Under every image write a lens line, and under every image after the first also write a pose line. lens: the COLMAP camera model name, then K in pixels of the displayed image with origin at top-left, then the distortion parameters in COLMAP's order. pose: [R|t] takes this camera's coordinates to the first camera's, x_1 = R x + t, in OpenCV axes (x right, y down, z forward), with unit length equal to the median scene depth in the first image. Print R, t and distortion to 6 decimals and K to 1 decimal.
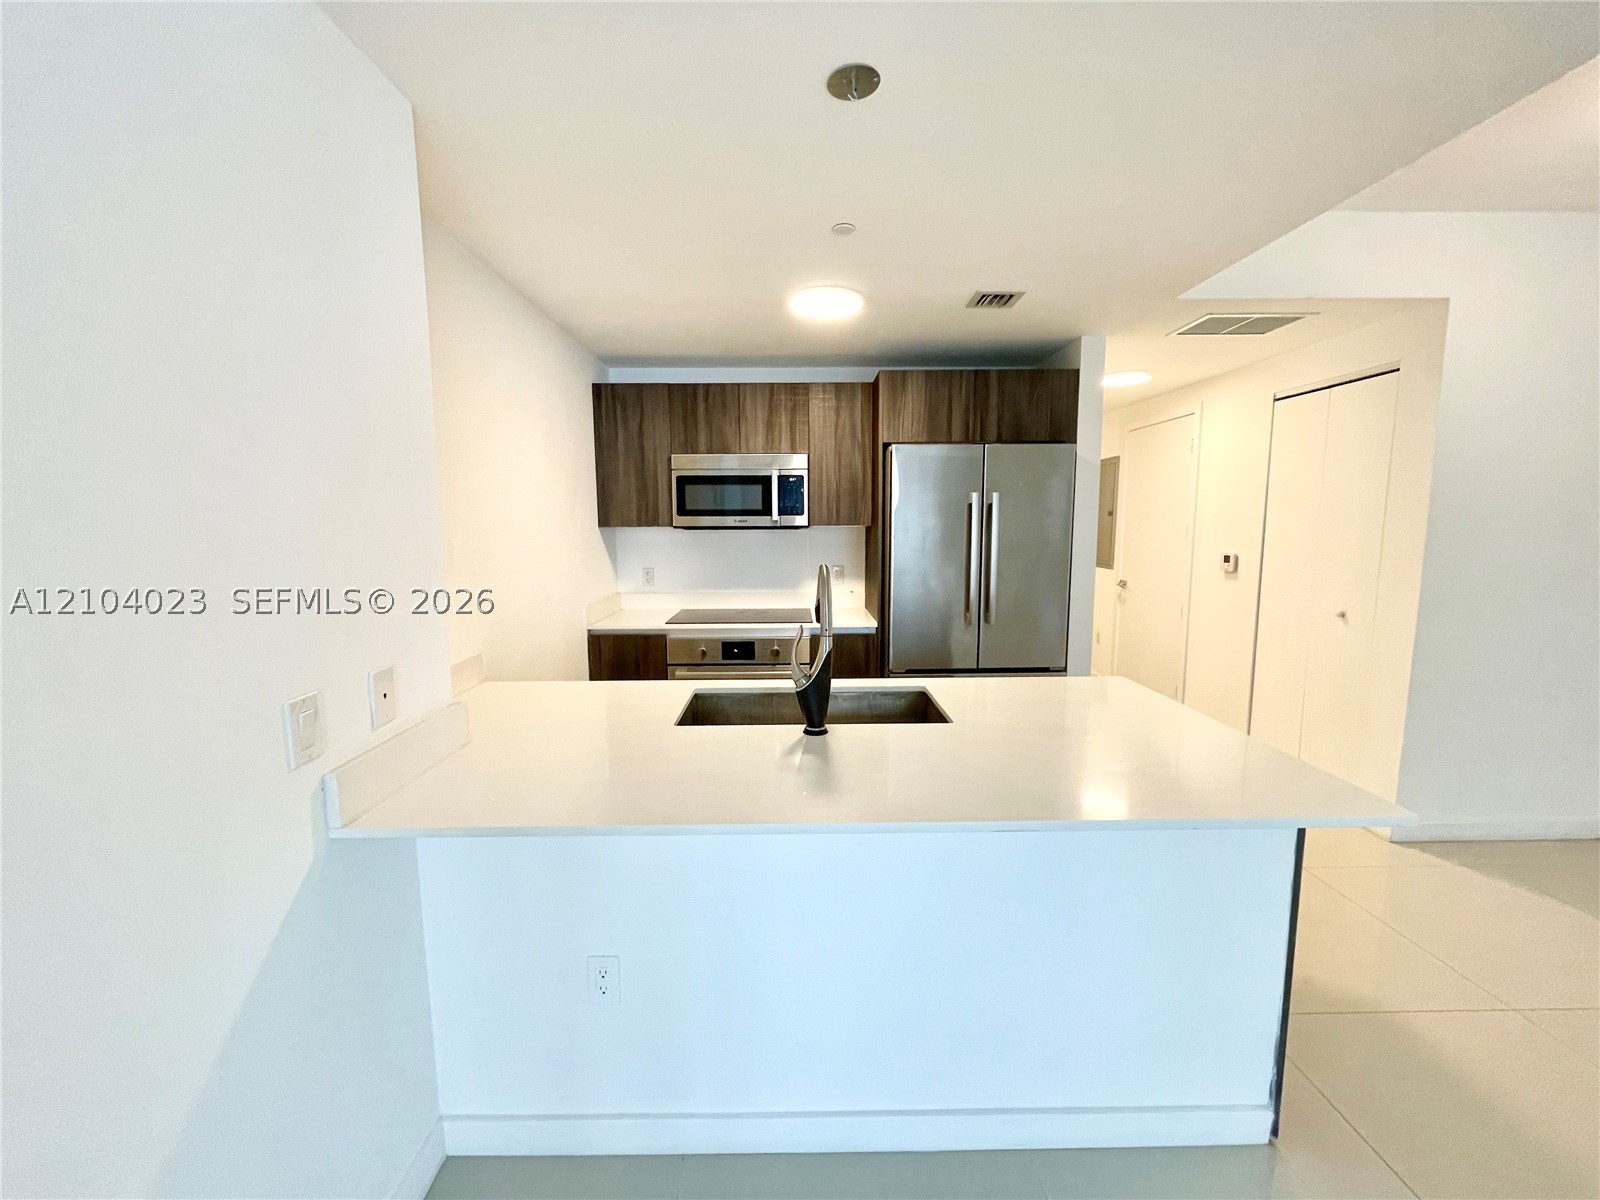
lens RADIAL K [[650.3, 0, 795.4], [0, 650.3, 606.5], [0, 0, 1]] dist [-0.002198, -0.000490]
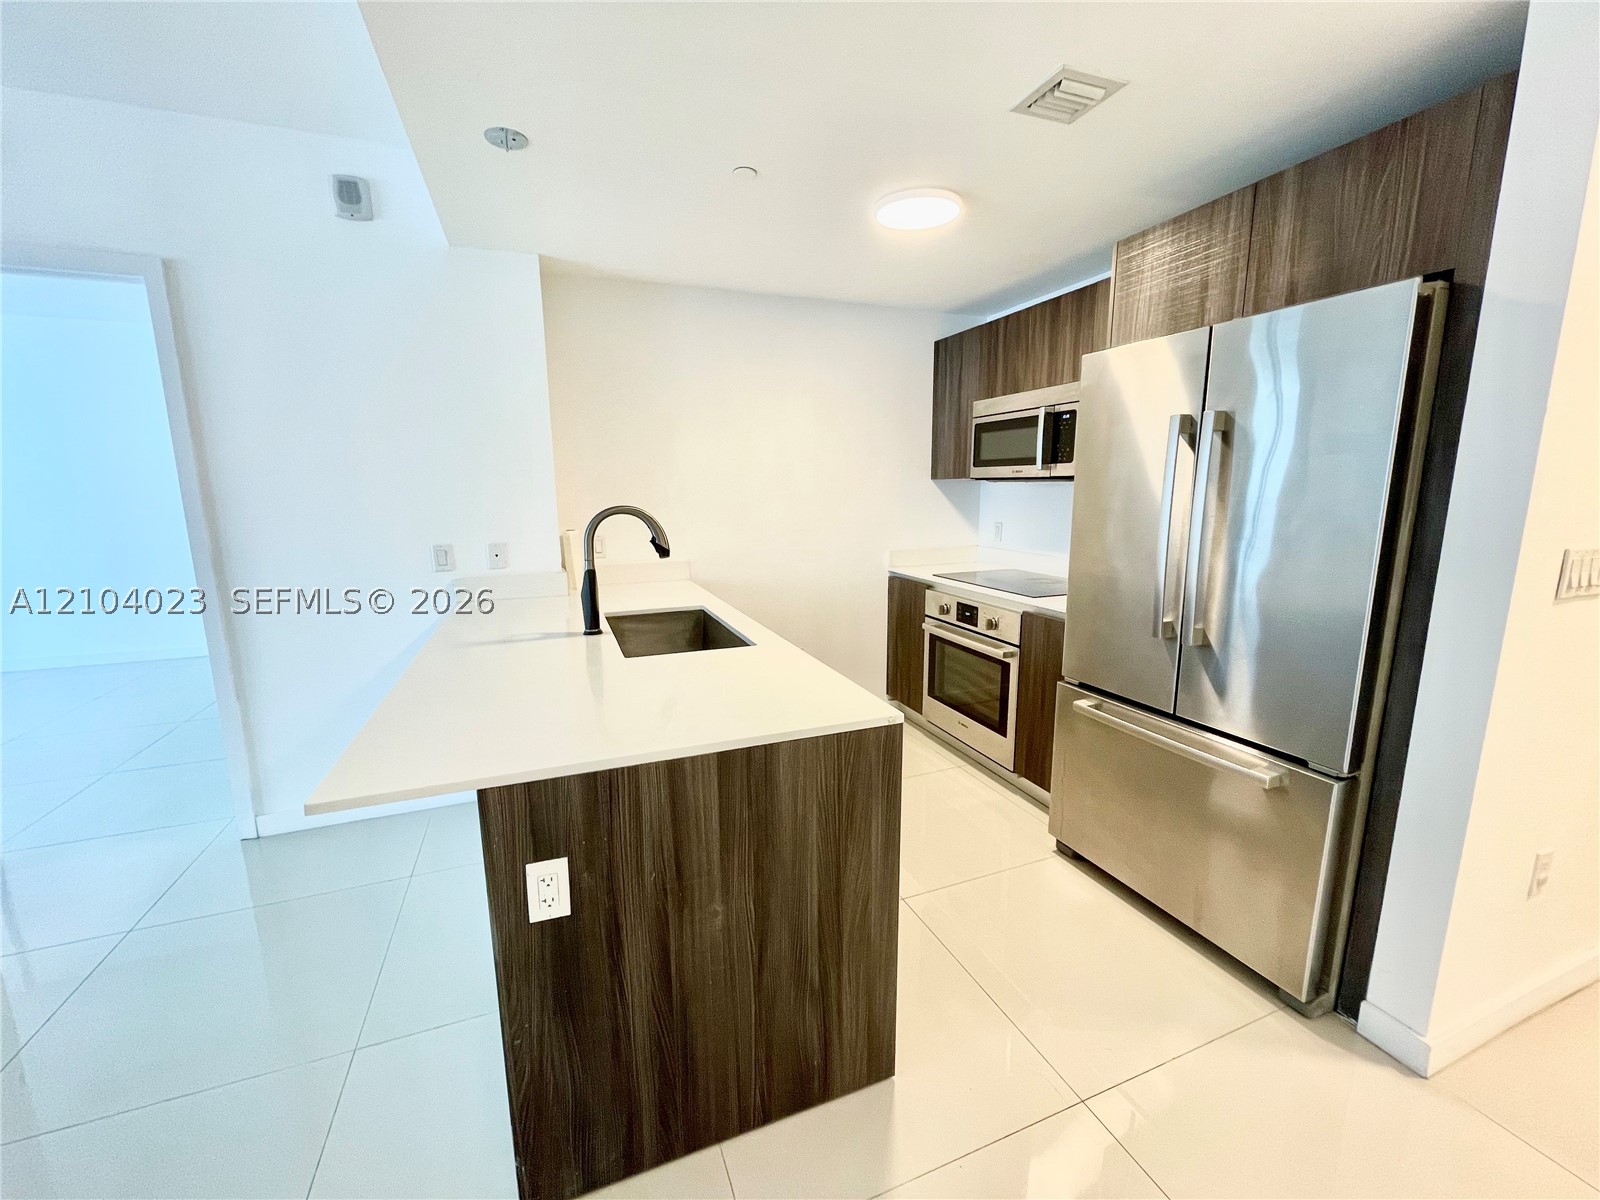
lens RADIAL K [[650.3, 0, 795.4], [0, 650.3, 606.5], [0, 0, 1]] dist [-0.002198, -0.000490]
pose [[0.347564, 0.173705, -0.921426, 0.647261], [-0.114653, 0.983190, 0.142101, -0.044617], [0.930620, 0.056255, 0.361637, 0.427517]]
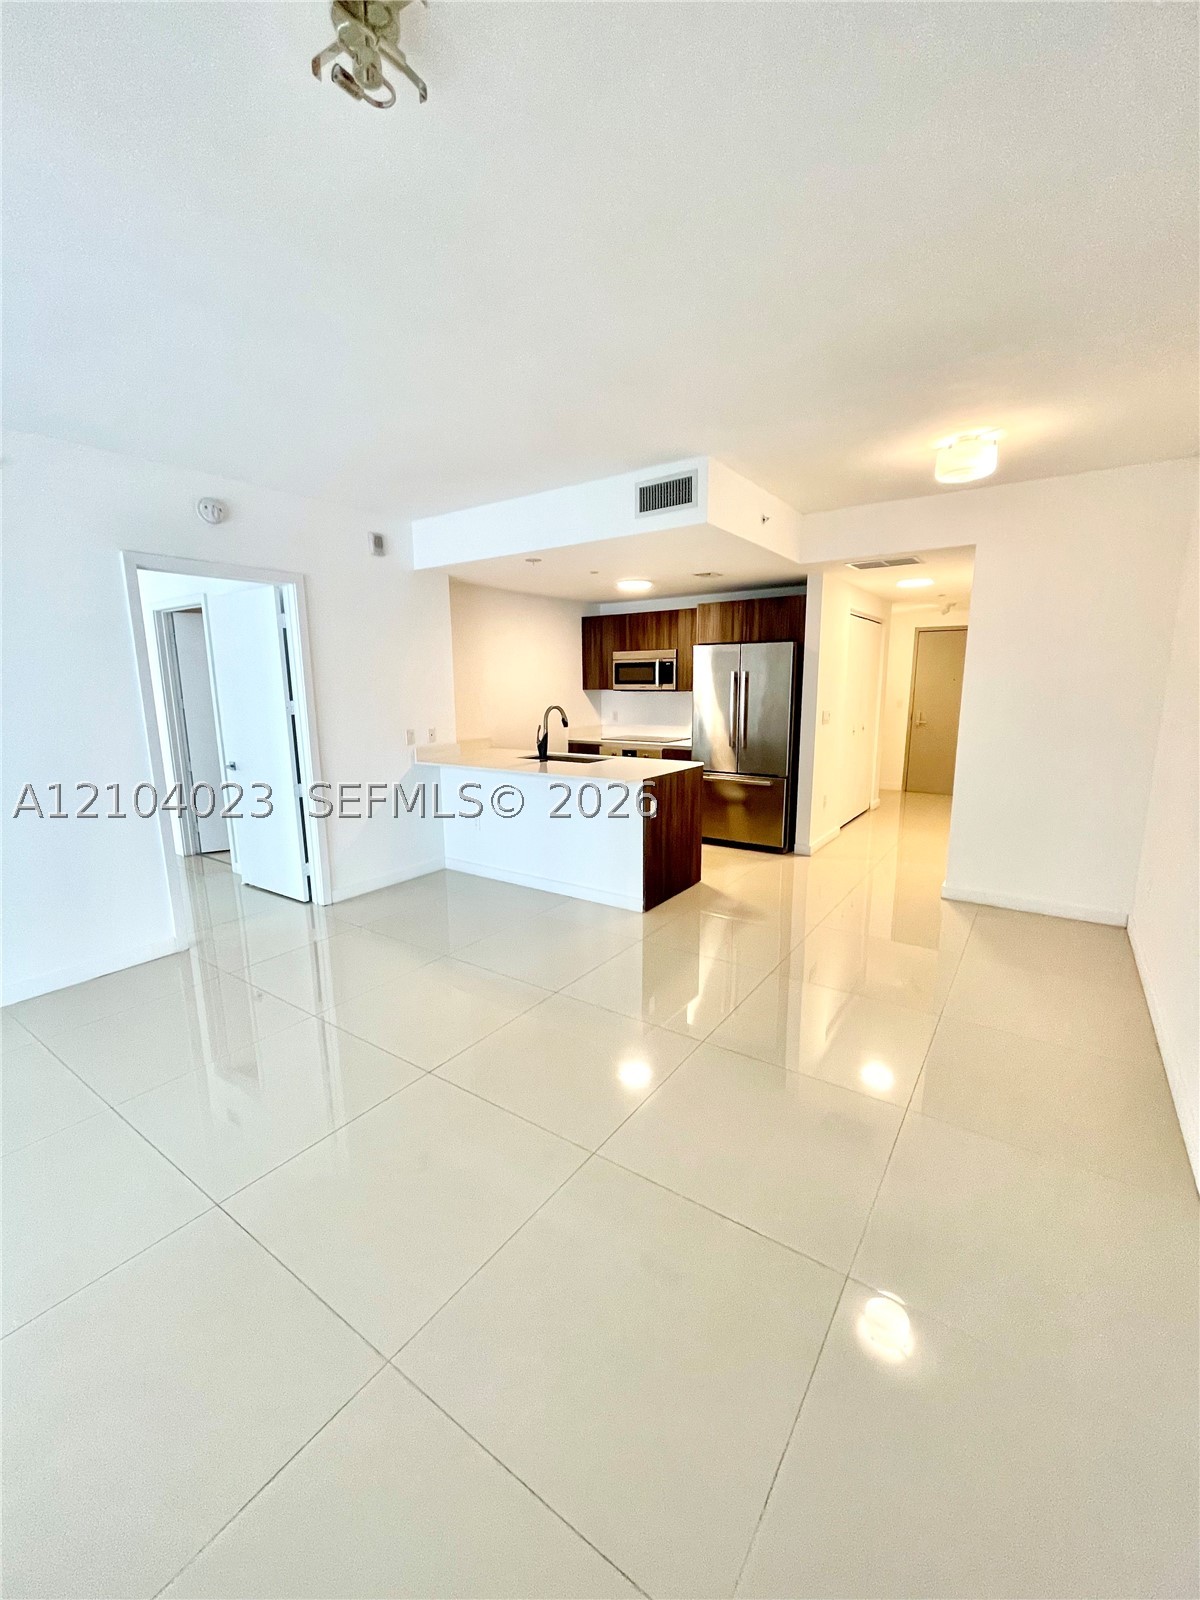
lens RADIAL K [[650.3, 0, 600.0], [0, 650.3, 800.0], [0, 0, 1]] dist [-0.002198, -0.000490]
pose [[0.811395, 0.103540, -0.575254, 0.934313], [-0.072280, 0.994405, 0.077031, 0.057026], [0.580012, -0.020923, 0.814340, -0.606856]]
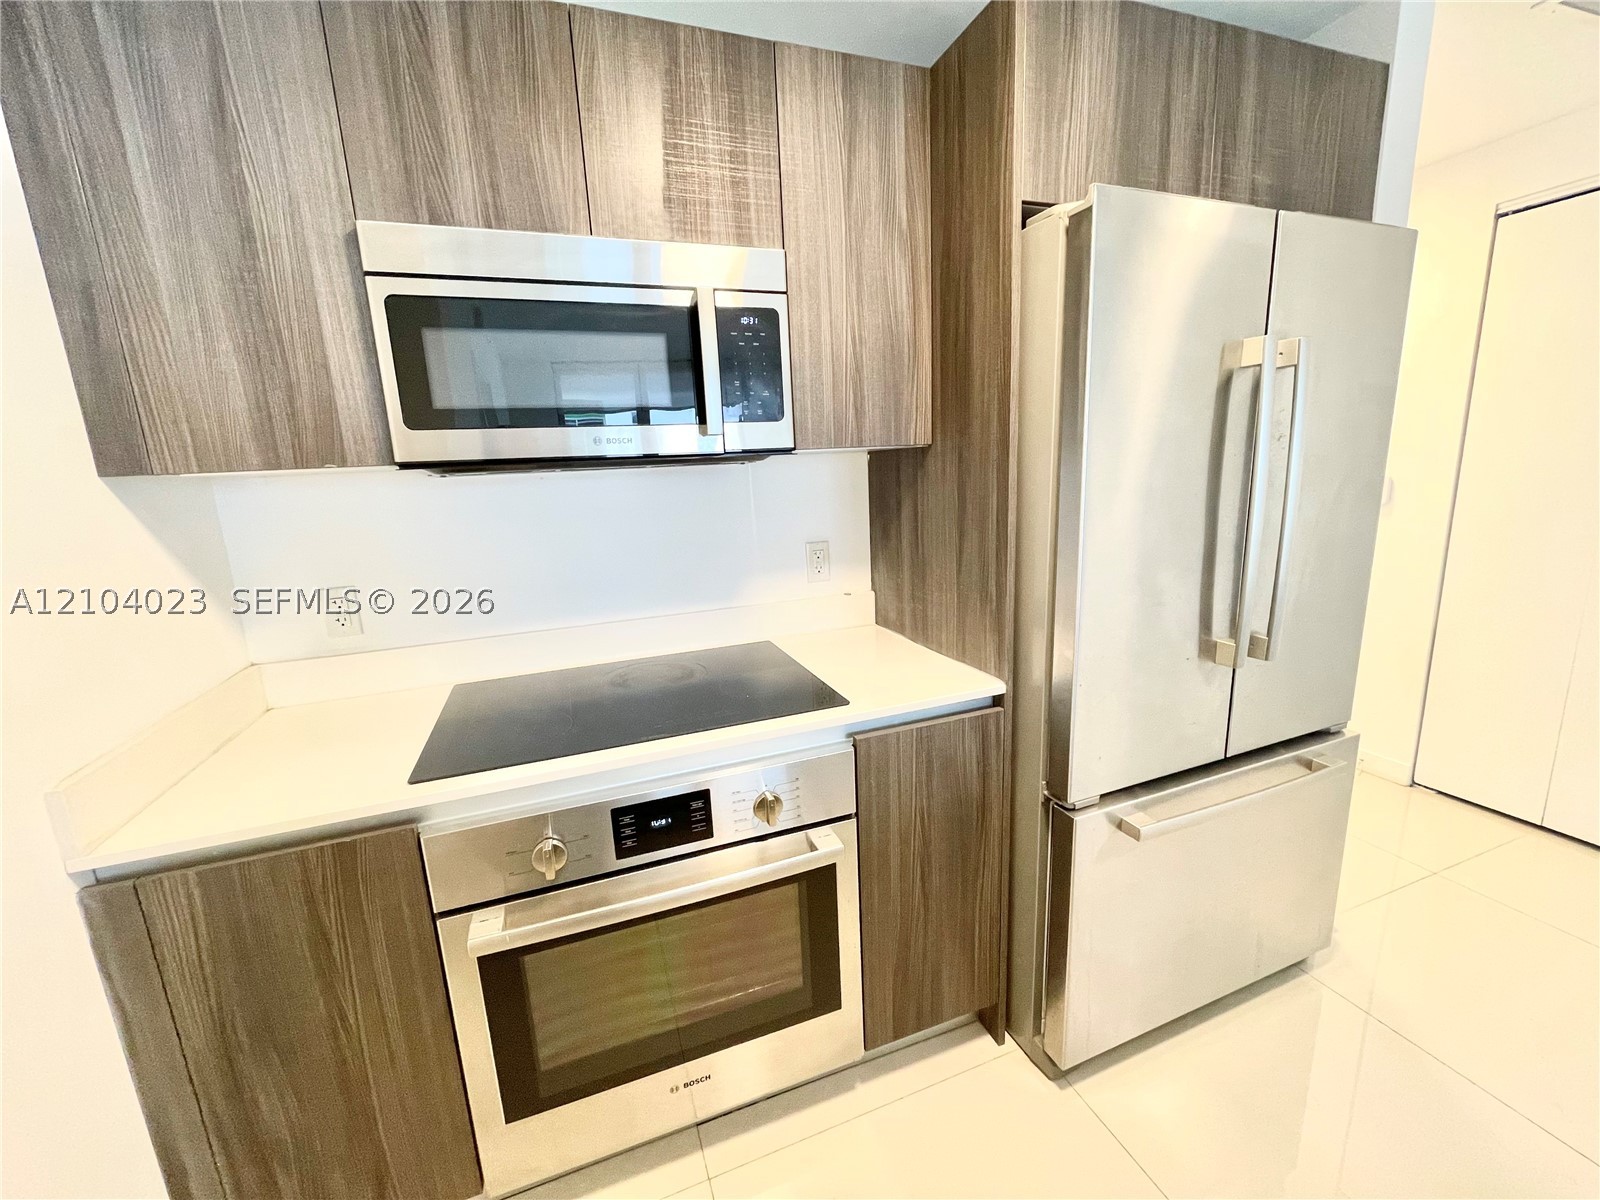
lens RADIAL K [[650.3, 0, 795.4], [0, 650.3, 606.5], [0, 0, 1]] dist [-0.002198, -0.000490]
pose [[0.941978, -0.107492, 0.317997, -0.114060], [0.085698, 0.992958, 0.081789, -0.063951], [-0.324550, -0.049792, 0.944557, 0.641057]]
